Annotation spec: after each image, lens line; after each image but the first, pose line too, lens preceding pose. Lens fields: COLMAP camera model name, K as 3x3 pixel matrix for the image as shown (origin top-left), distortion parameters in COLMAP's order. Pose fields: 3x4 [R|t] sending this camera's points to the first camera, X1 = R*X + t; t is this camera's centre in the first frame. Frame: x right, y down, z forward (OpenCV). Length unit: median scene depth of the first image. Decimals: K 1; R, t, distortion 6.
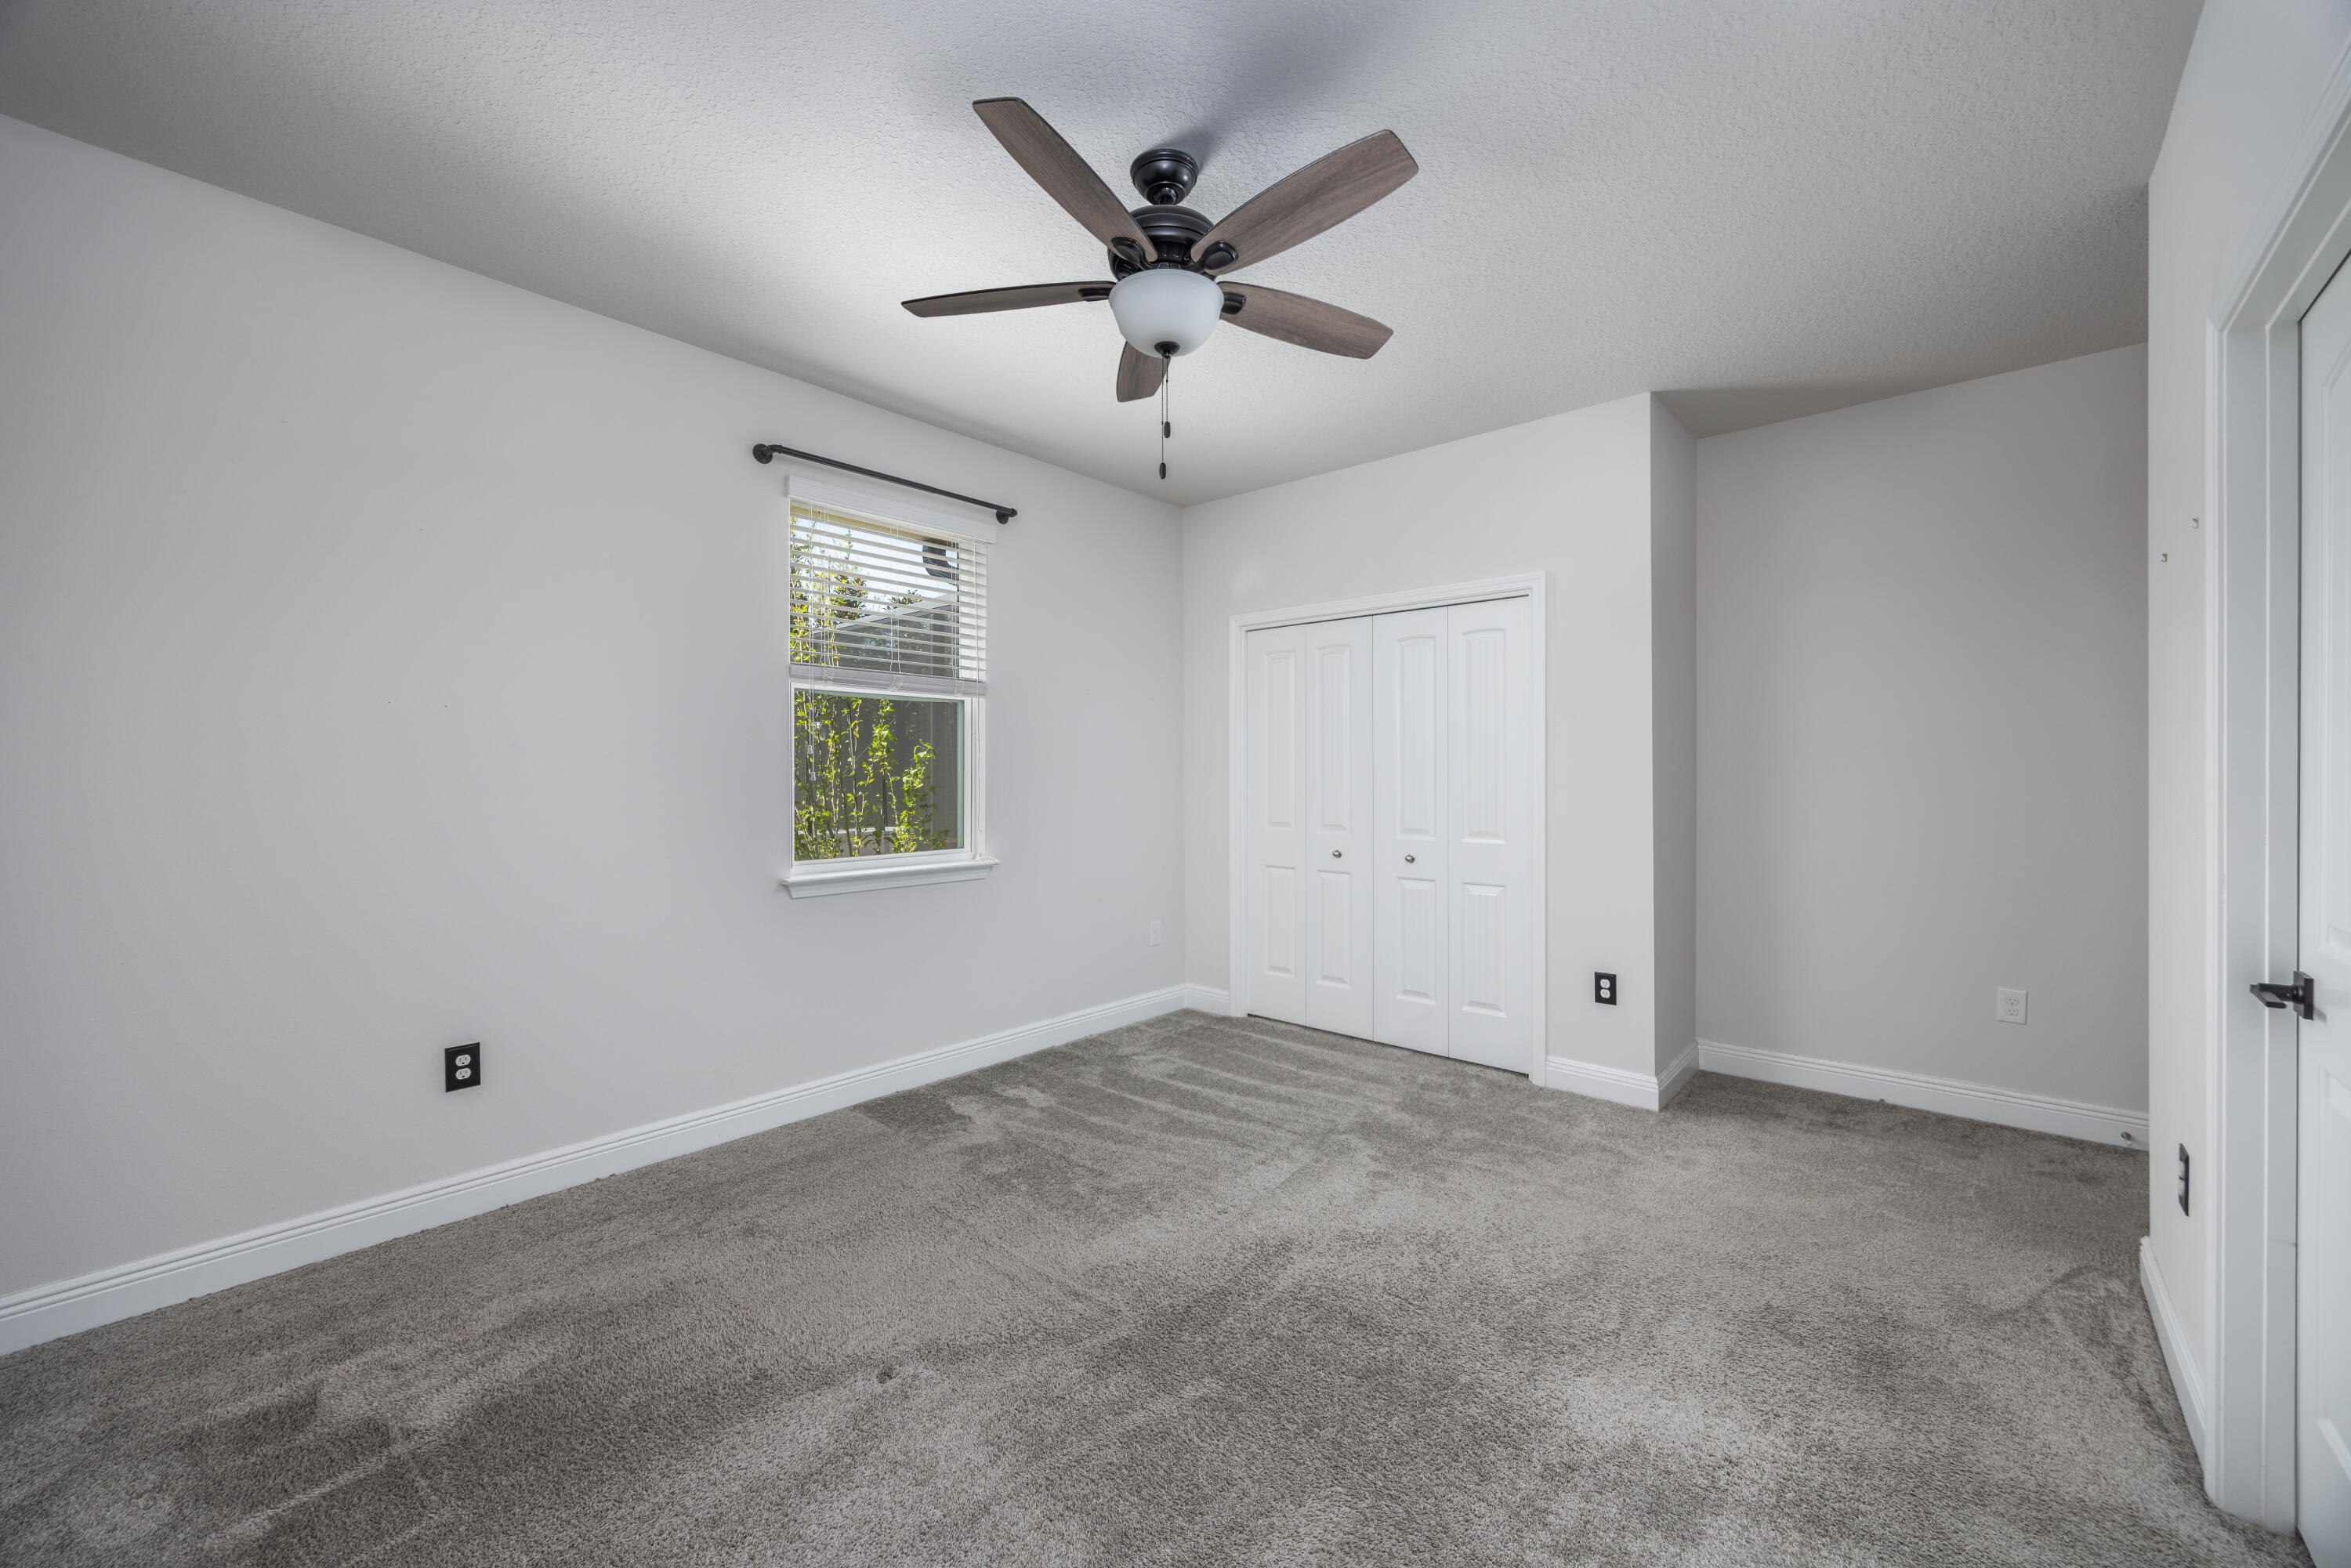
lens RADIAL K [[928.0, 0, 1187.6], [0, 928.0, 781.3], [0, 0, 1]] dist [-0.000054, 0.000071]
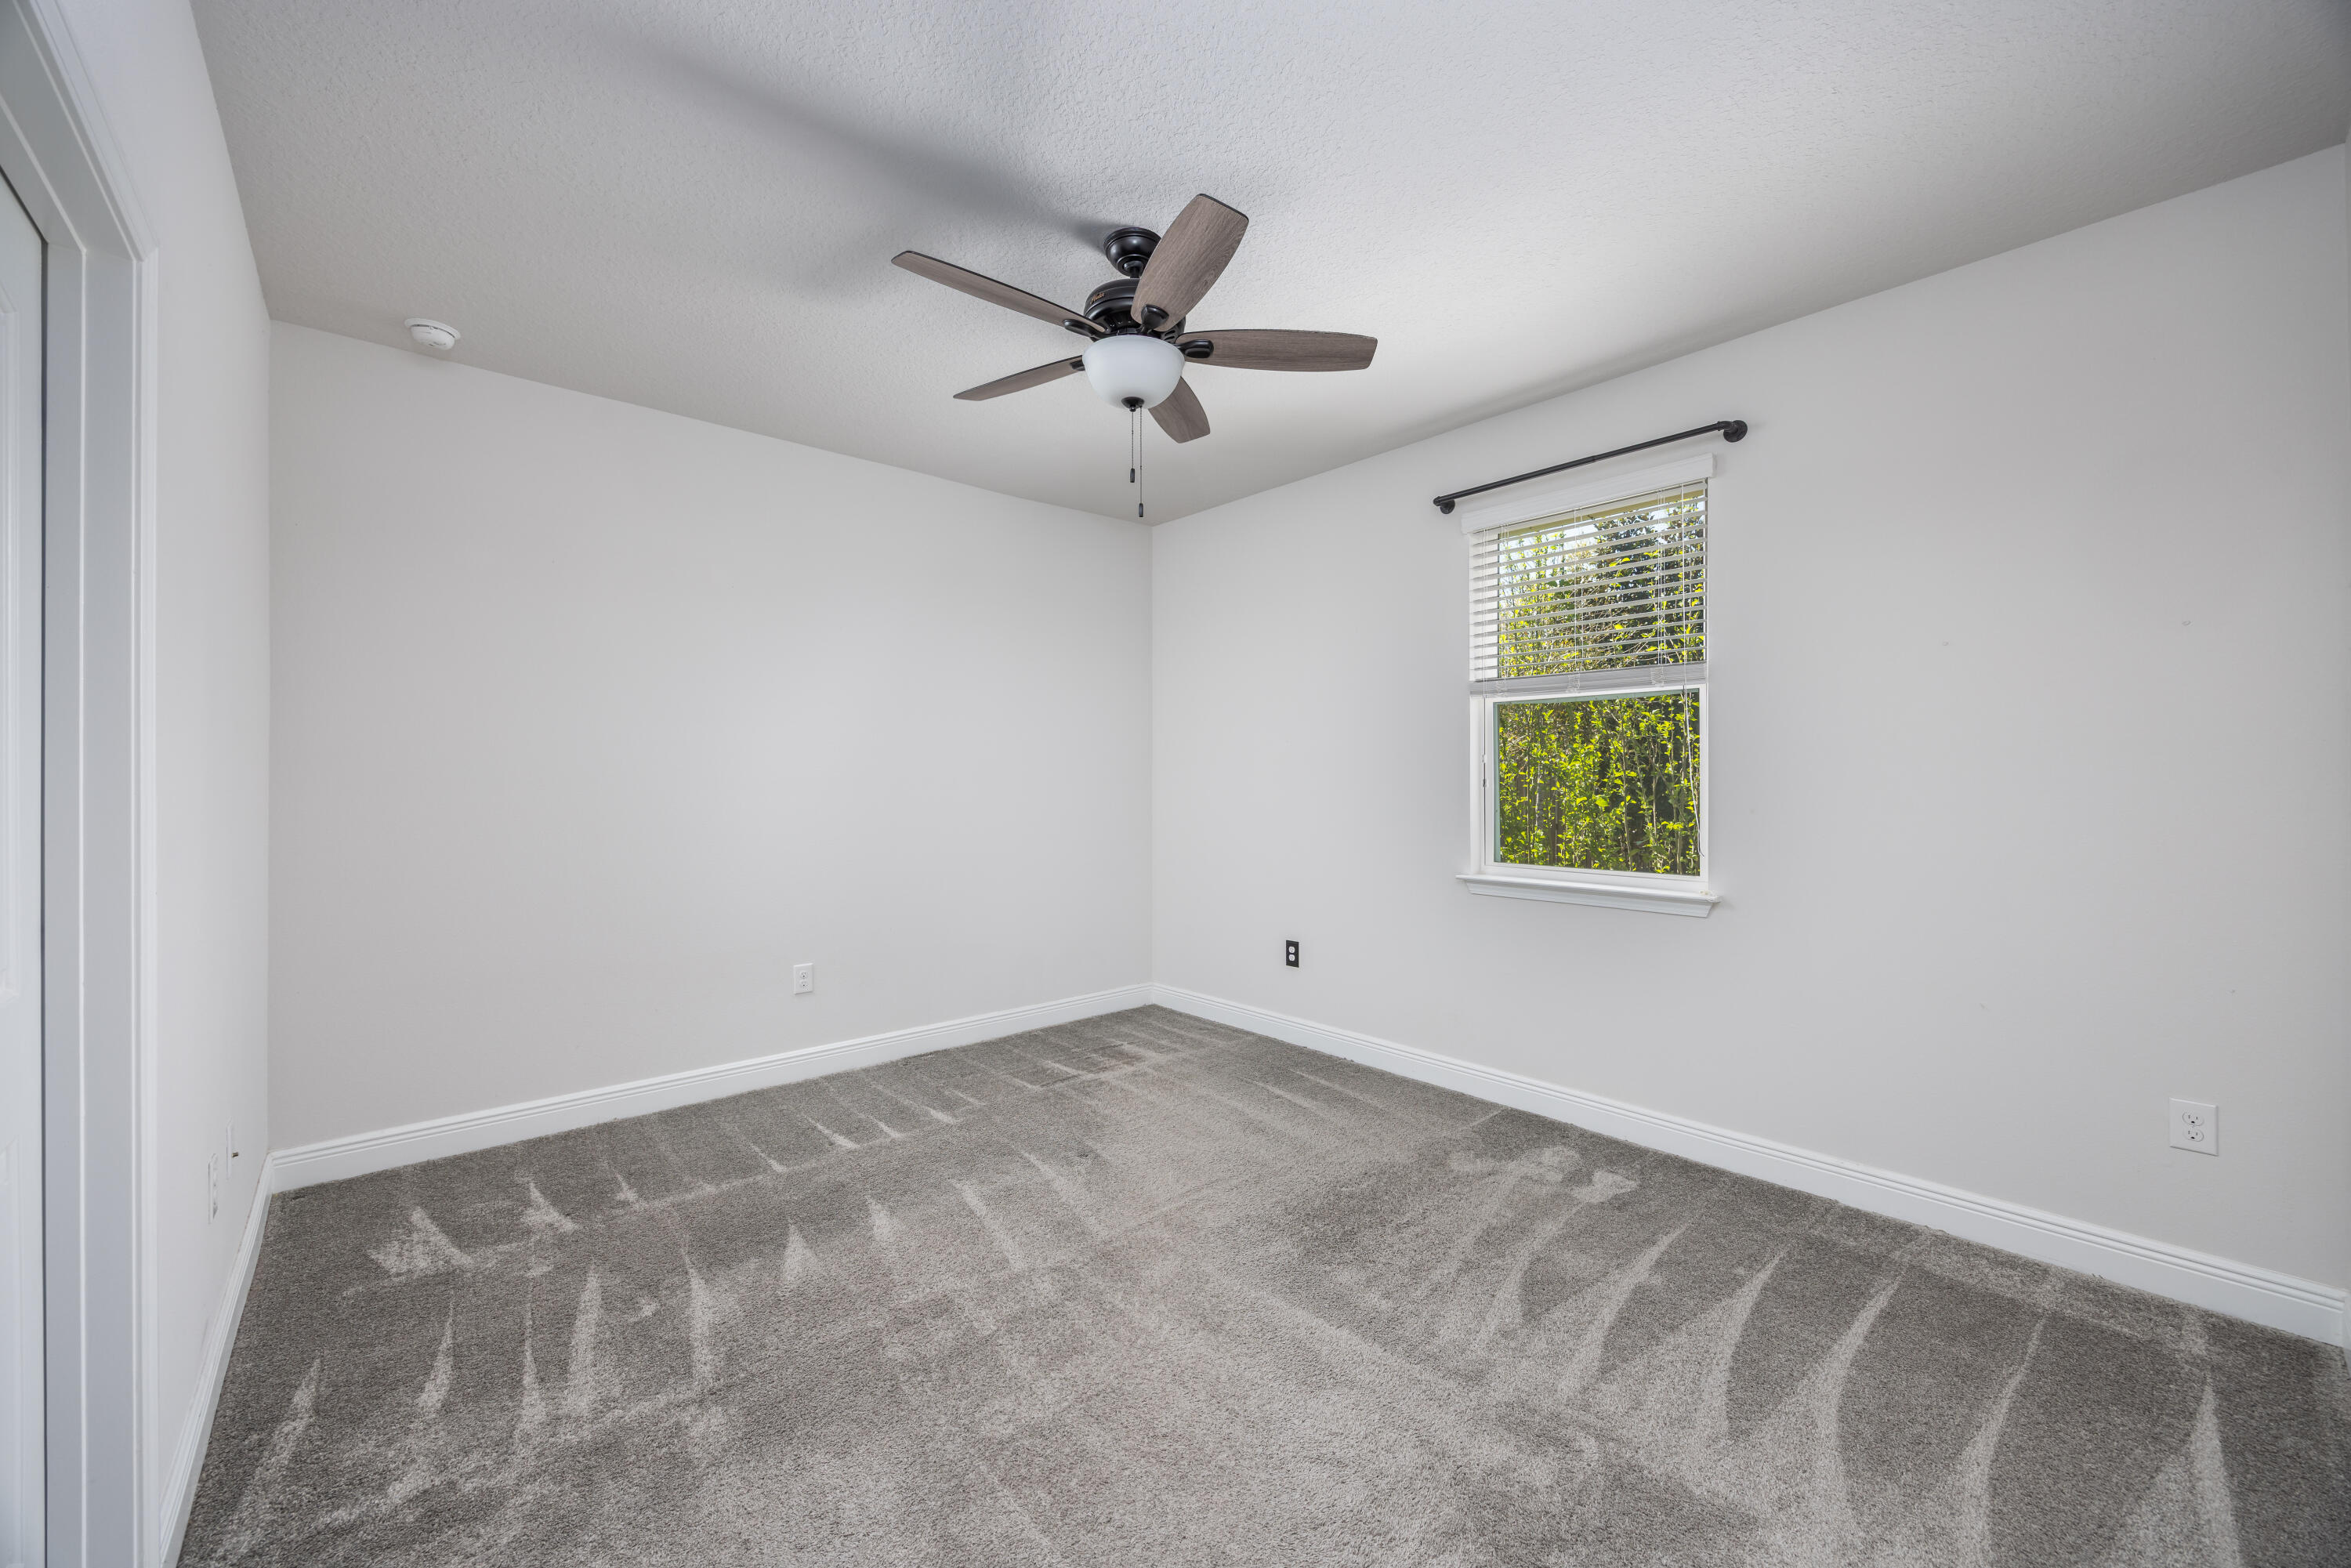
lens RADIAL K [[928.0, 0, 1187.6], [0, 928.0, 781.3], [0, 0, 1]] dist [-0.000054, 0.000071]
pose [[-0.145187, 0.006606, -0.989382, 0.685603], [-0.009972, 0.999917, 0.008140, -0.011802], [0.989354, 0.011048, -0.145109, 0.781092]]
